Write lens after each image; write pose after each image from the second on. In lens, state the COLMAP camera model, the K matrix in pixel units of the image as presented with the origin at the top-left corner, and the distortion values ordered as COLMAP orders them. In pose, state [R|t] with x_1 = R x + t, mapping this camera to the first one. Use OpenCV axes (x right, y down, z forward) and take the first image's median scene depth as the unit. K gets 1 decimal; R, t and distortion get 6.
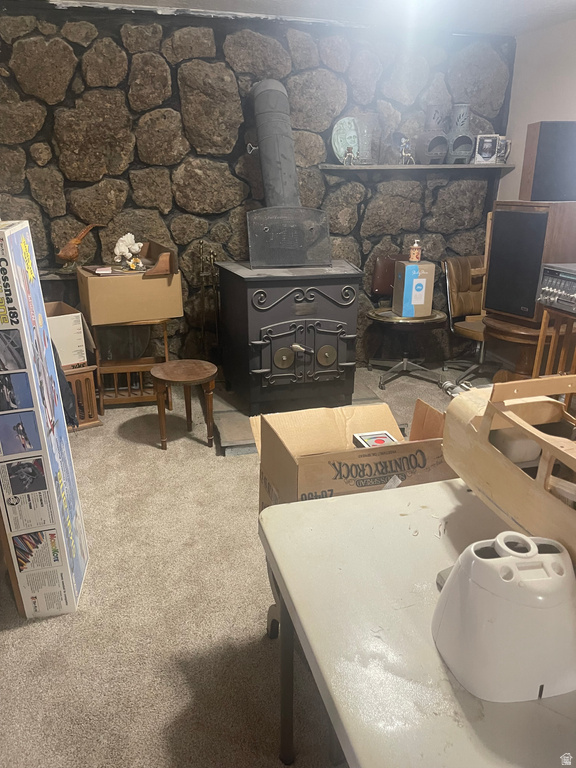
lens RADIAL K [[576.8, 0, 293.3], [0, 576.8, 380.4], [0, 0, 1]] dist [0.059251, -0.078201]
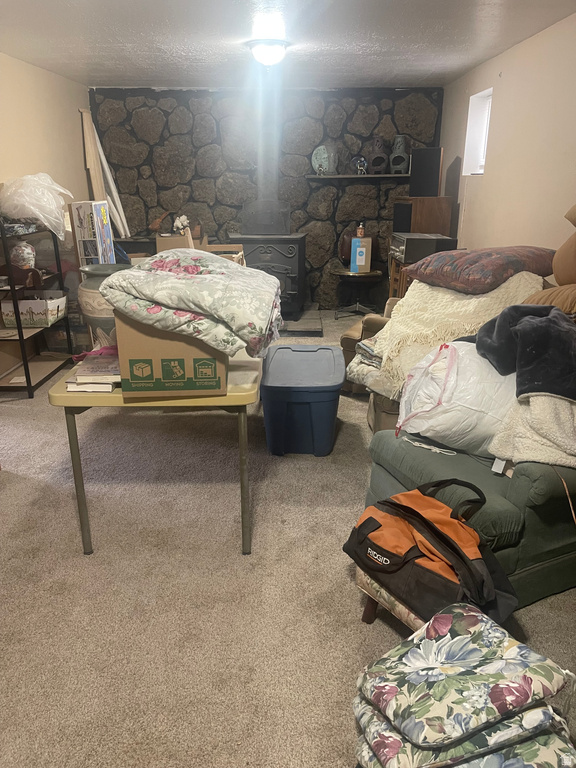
lens RADIAL K [[576.8, 0, 286.5], [0, 576.8, 389.3], [0, 0, 1]] dist [0.059251, -0.078201]
pose [[0.958541, 0.086601, -0.271475, 0.507378], [-0.087316, 0.996136, 0.009469, 0.217751], [0.271246, 0.014627, 0.962399, -0.578755]]
